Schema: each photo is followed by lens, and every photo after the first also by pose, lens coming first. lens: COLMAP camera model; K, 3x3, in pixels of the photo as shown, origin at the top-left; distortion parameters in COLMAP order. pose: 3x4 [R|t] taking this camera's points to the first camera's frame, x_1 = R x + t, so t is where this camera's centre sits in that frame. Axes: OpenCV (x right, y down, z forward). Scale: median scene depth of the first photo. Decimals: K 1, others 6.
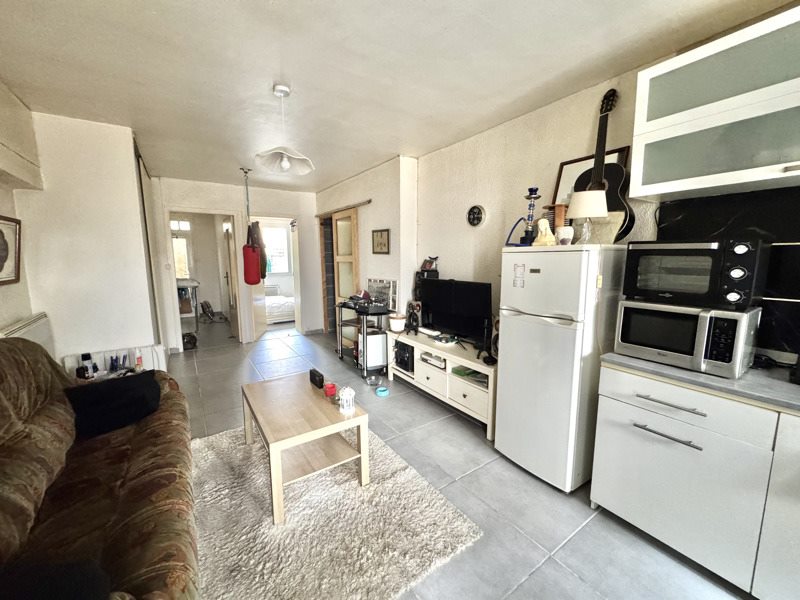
lens RADIAL K [[320.9, 0, 398.7], [0, 320.9, 298.9], [0, 0, 1]] dist [-0.004180, 0.000044]
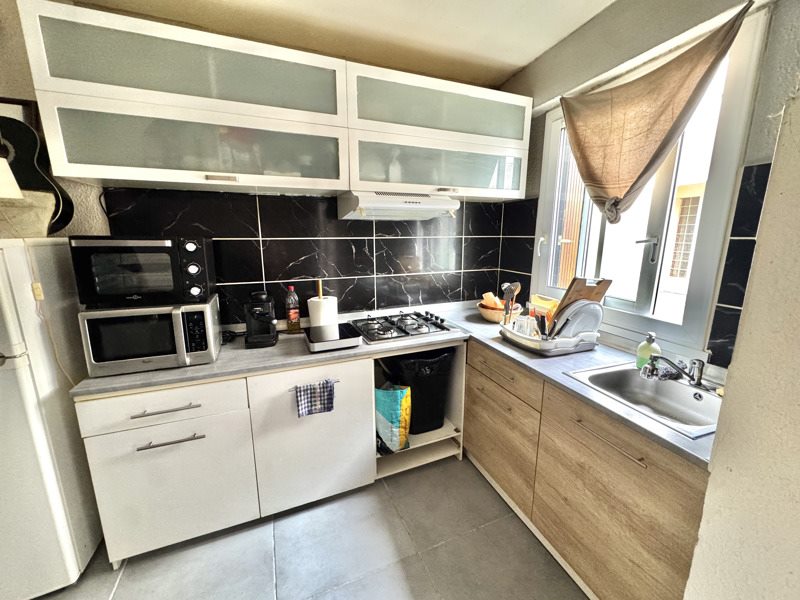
lens RADIAL K [[320.9, 0, 397.9], [0, 320.9, 299.8], [0, 0, 1]] dist [-0.004180, 0.000044]
pose [[0.203627, -0.186022, 0.961214, 0.121229], [0.127694, 0.978443, 0.162305, -0.054673], [-0.970686, 0.089692, 0.222991, 0.084369]]
